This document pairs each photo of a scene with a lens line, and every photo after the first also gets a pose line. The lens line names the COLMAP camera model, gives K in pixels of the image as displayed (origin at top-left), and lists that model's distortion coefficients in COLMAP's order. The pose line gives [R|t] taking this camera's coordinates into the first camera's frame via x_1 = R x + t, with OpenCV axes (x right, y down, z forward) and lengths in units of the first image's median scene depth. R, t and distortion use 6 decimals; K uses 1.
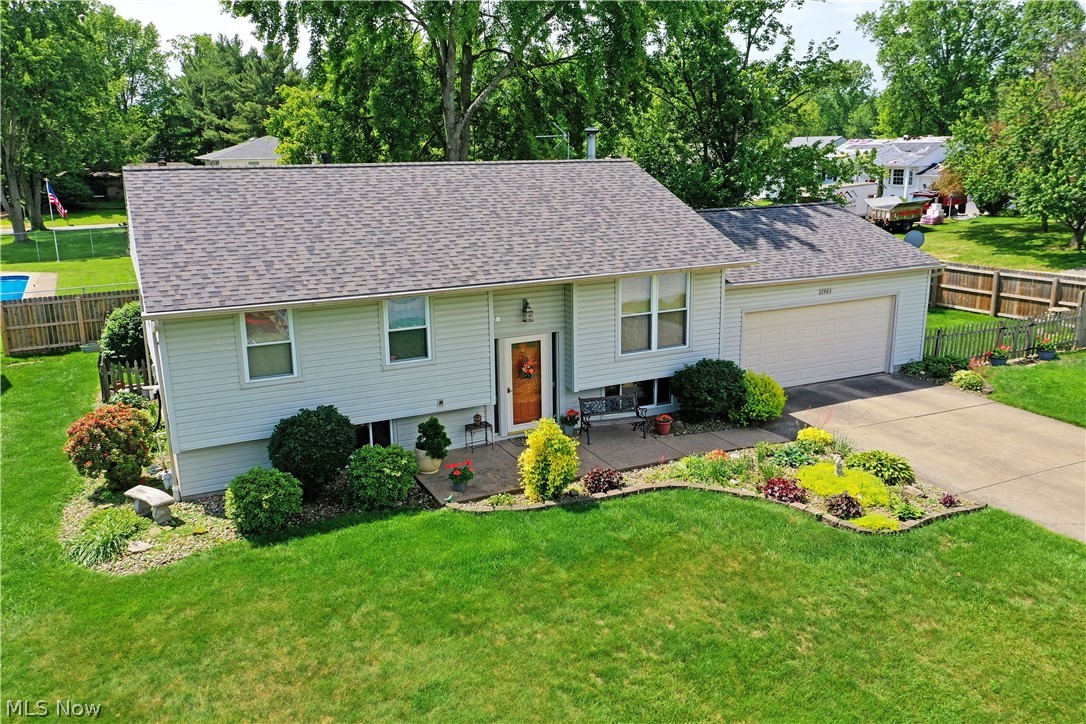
lens RADIAL K [[873.6, 0, 543.0], [0, 873.6, 362.0], [0, 0, 1]] dist [0.011204, 0.001794]
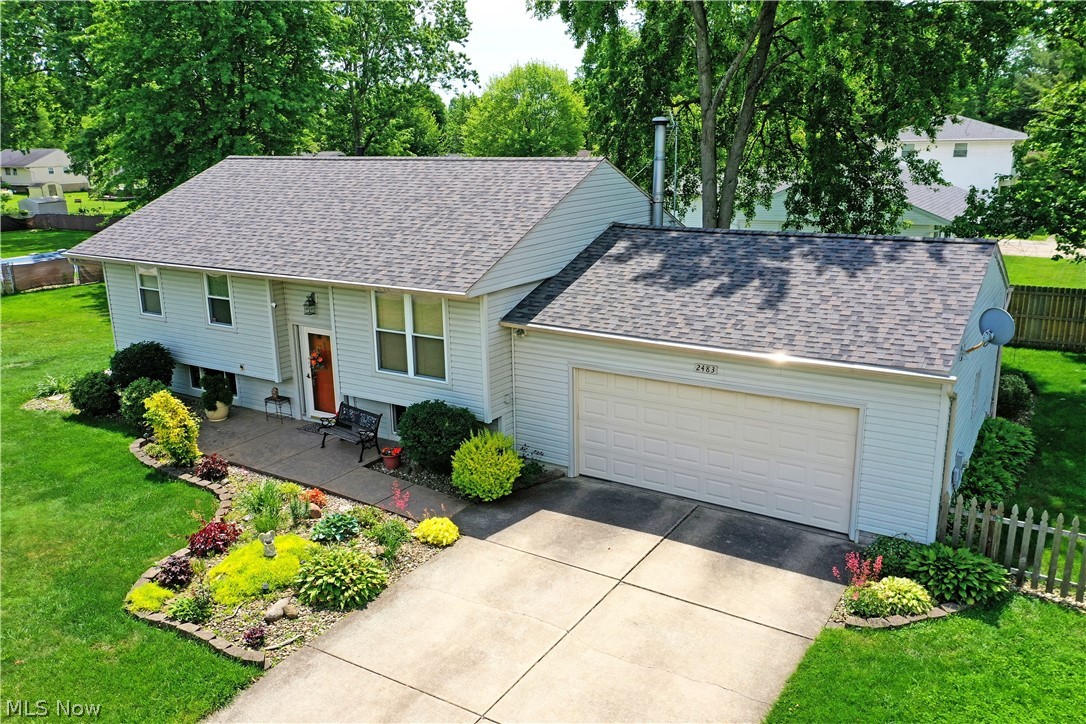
lens RADIAL K [[873.6, 0, 543.0], [0, 873.6, 362.0], [0, 0, 1]] dist [0.011204, 0.001794]
pose [[0.512453, 0.219616, -0.830157, 1.053658], [-0.198715, 0.970831, 0.134165, -0.195834], [0.835406, 0.096211, 0.541146, 0.712015]]
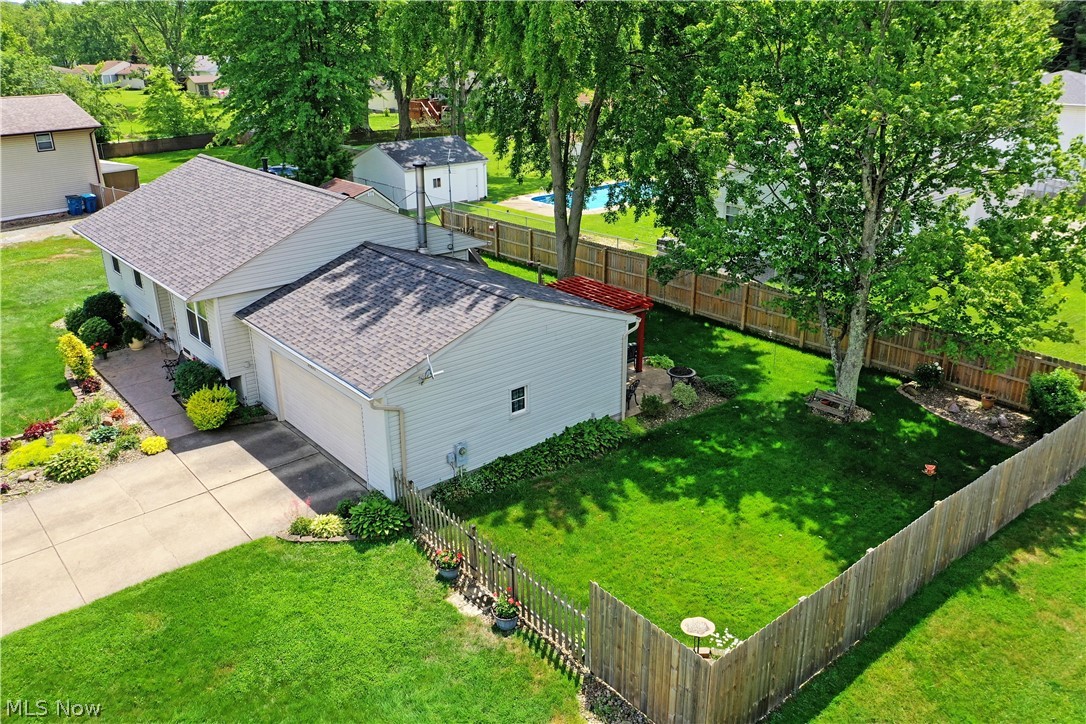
lens RADIAL K [[873.6, 0, 543.0], [0, 873.6, 362.0], [0, 0, 1]] dist [0.011204, 0.001794]
pose [[0.225363, 0.360686, -0.905051, 1.684634], [-0.230255, 0.922351, 0.310245, -0.597034], [0.946675, 0.138475, 0.290913, 1.258089]]
